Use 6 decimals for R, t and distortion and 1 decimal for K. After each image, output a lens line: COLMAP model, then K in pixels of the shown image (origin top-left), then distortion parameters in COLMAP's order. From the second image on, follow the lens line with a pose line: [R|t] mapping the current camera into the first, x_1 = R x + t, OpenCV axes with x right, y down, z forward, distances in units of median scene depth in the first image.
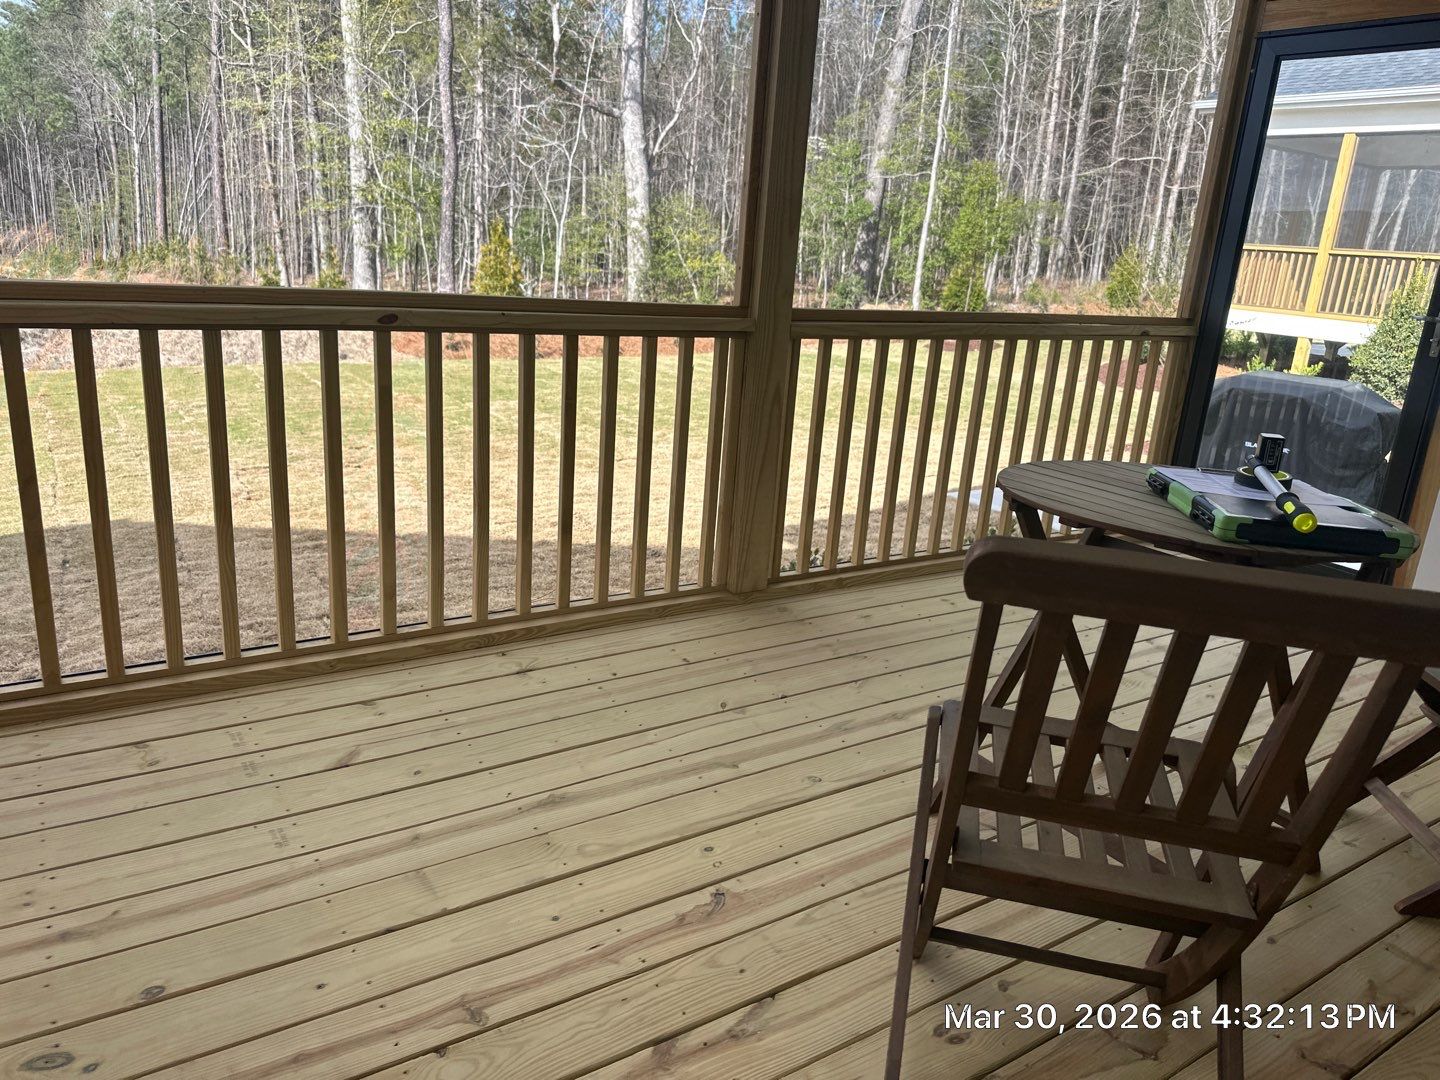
lens RADIAL K [[1046.2, 0, 720.8], [0, 1046.2, 543.1], [0, 0, 1]] dist [0.000048, 0.003341]
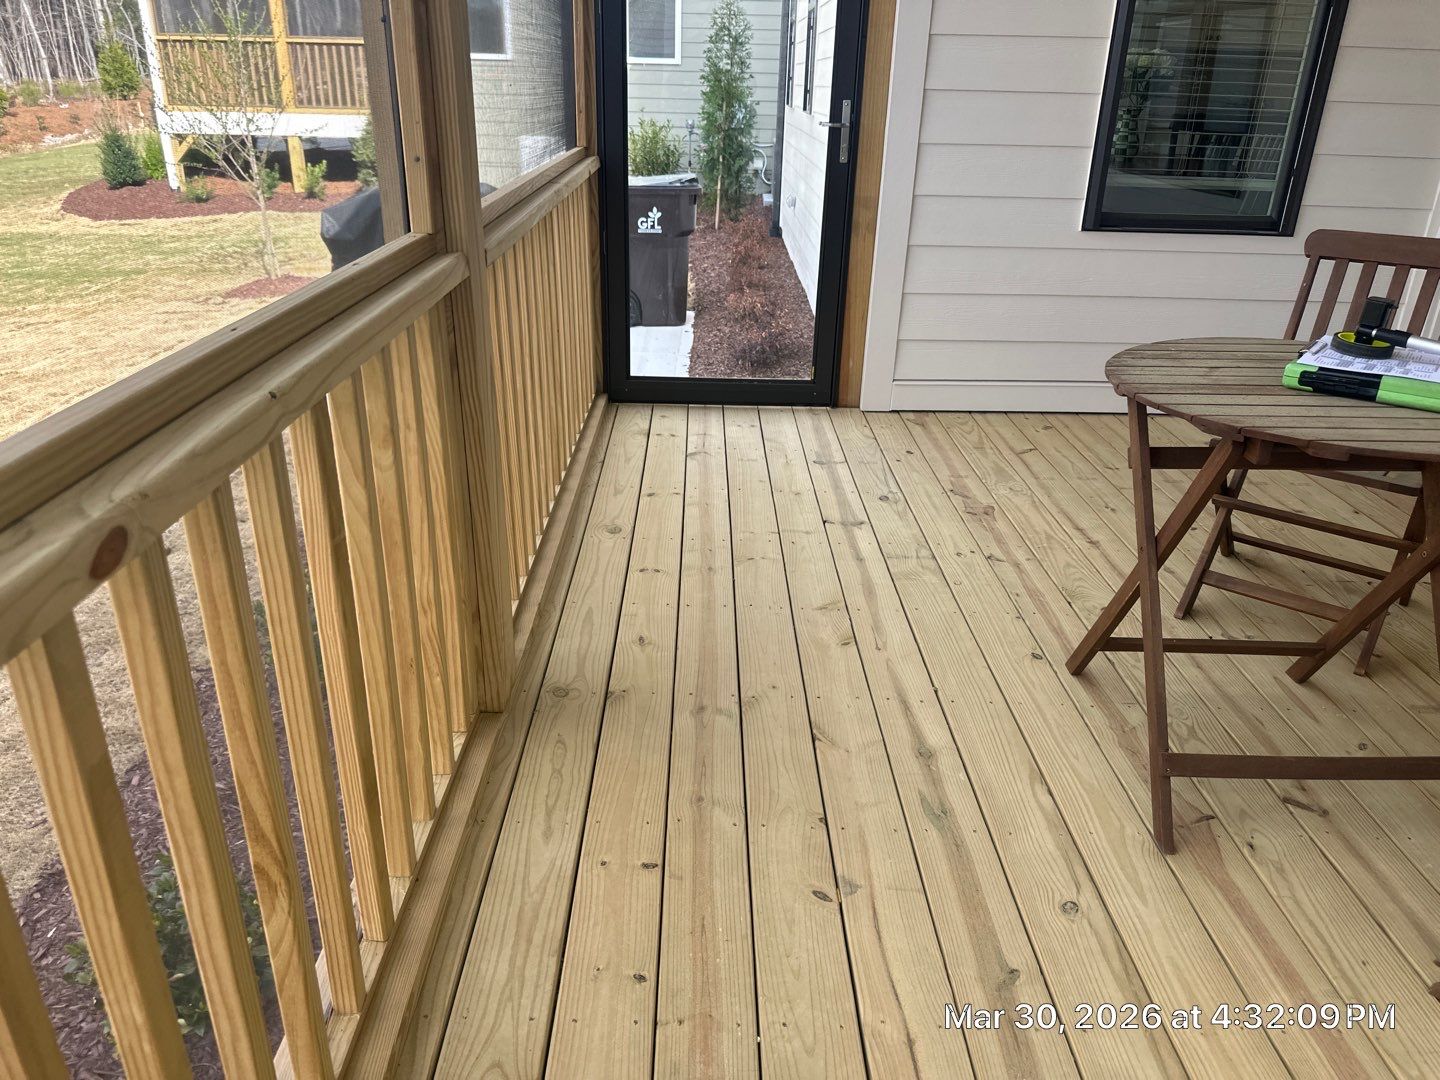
lens RADIAL K [[1046.2, 0, 718.1], [0, 1046.2, 539.3], [0, 0, 1]] dist [0.000048, 0.003341]
pose [[0.552536, -0.395255, 0.733810, -0.339786], [0.261942, 0.918147, 0.297311, -0.197953], [-0.791259, 0.027941, 0.610843, 0.583285]]
